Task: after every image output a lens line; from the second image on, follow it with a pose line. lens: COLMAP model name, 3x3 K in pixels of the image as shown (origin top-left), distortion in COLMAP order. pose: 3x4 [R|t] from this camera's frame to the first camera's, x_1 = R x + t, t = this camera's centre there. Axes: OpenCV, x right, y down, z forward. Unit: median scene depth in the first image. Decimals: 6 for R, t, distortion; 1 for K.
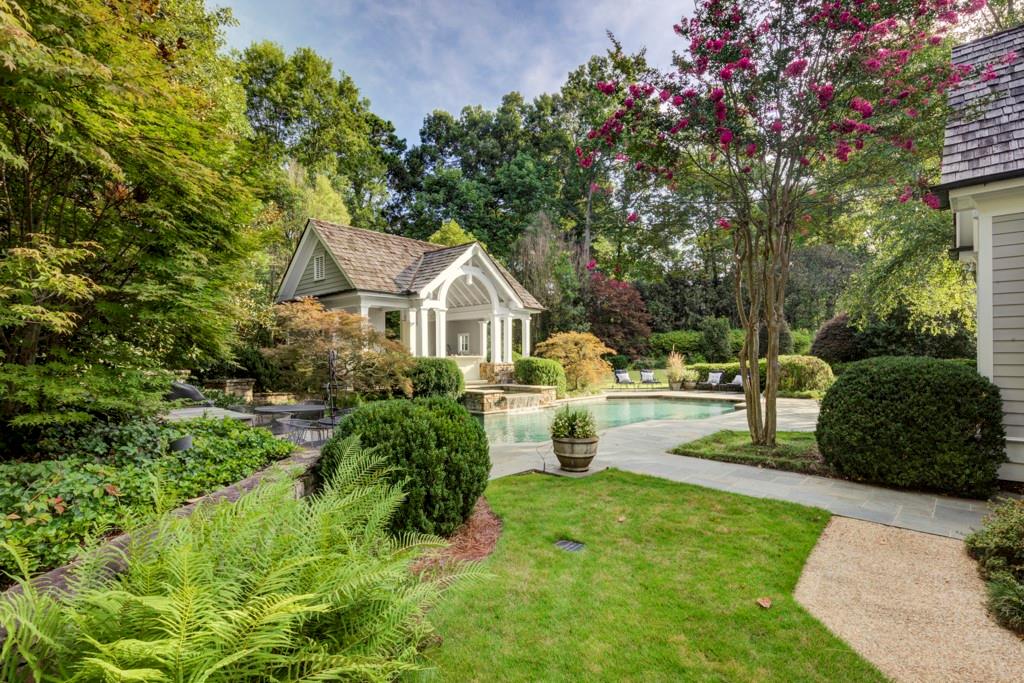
lens RADIAL K [[498.1, 0, 517.0], [0, 498.1, 350.6], [0, 0, 1]] dist [-0.000379, 0.000004]
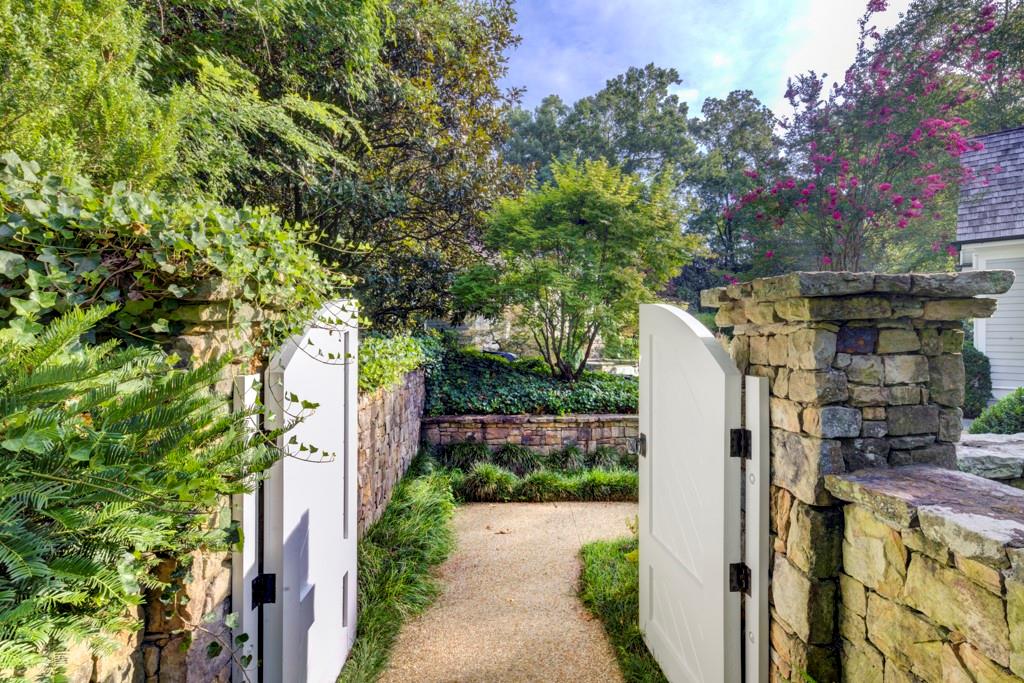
lens RADIAL K [[498.1, 0, 506.9], [0, 498.1, 332.6], [0, 0, 1]] dist [-0.000379, 0.000004]
pose [[0.999989, -0.002421, 0.003919, -0.260440], [0.002362, 0.999883, 0.015083, -0.015808], [-0.003955, -0.015074, 0.999879, -0.263989]]
